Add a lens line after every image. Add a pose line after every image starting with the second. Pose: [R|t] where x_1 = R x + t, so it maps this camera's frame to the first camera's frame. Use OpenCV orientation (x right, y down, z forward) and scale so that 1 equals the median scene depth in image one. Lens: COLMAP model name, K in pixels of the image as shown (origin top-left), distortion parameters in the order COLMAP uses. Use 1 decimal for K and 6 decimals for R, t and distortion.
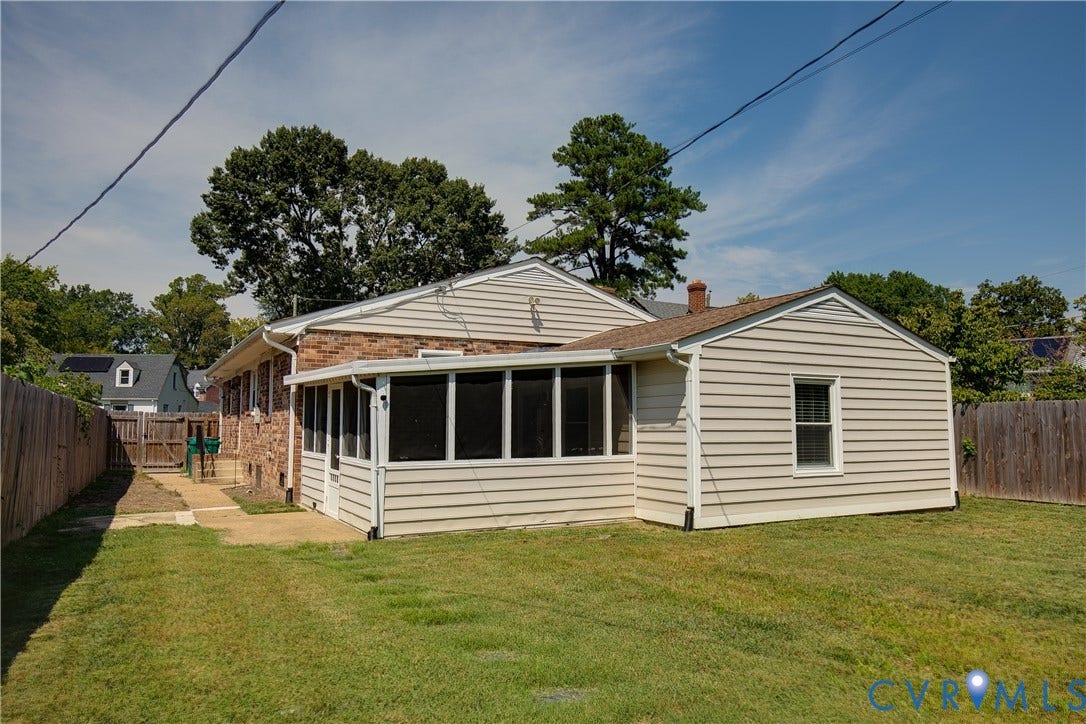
lens RADIAL K [[764.0, 0, 551.0], [0, 764.0, 363.2], [0, 0, 1]] dist [-0.001933, 0.000838]
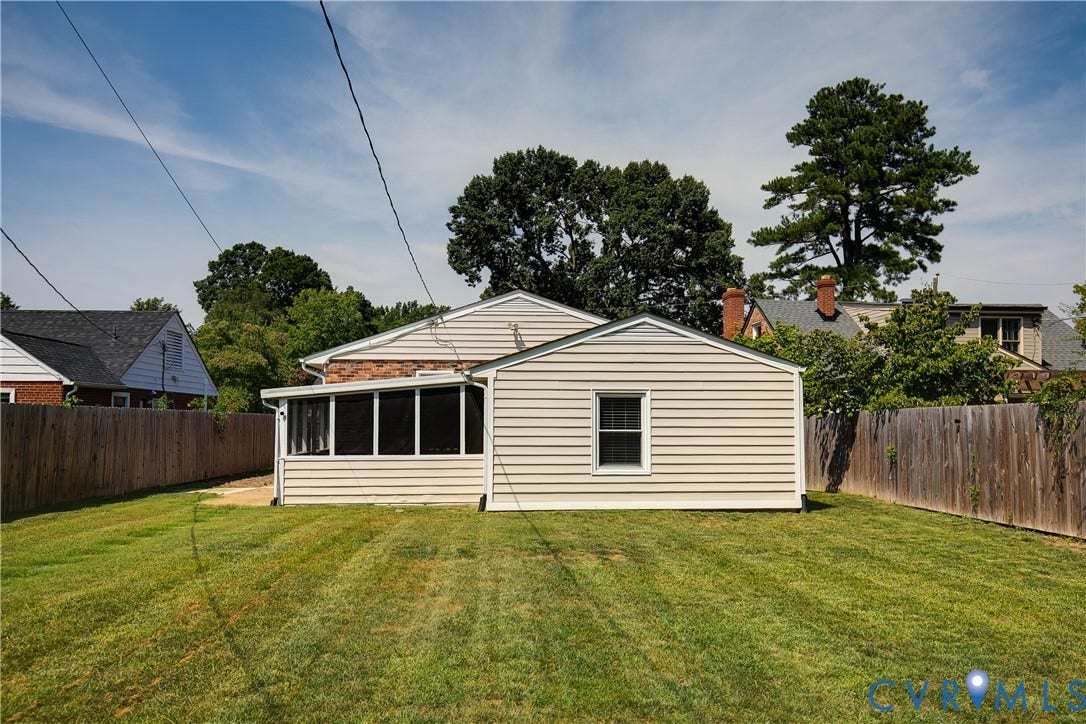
lens RADIAL K [[827.0, 0, 542.3], [0, 827.0, 381.6], [0, 0, 1]] dist [0.005583, 0.001156]
pose [[0.898480, -0.021909, -0.438468, 0.673604], [0.035034, 0.999147, 0.021865, -0.024494], [0.437615, -0.035007, 0.898481, -0.170663]]
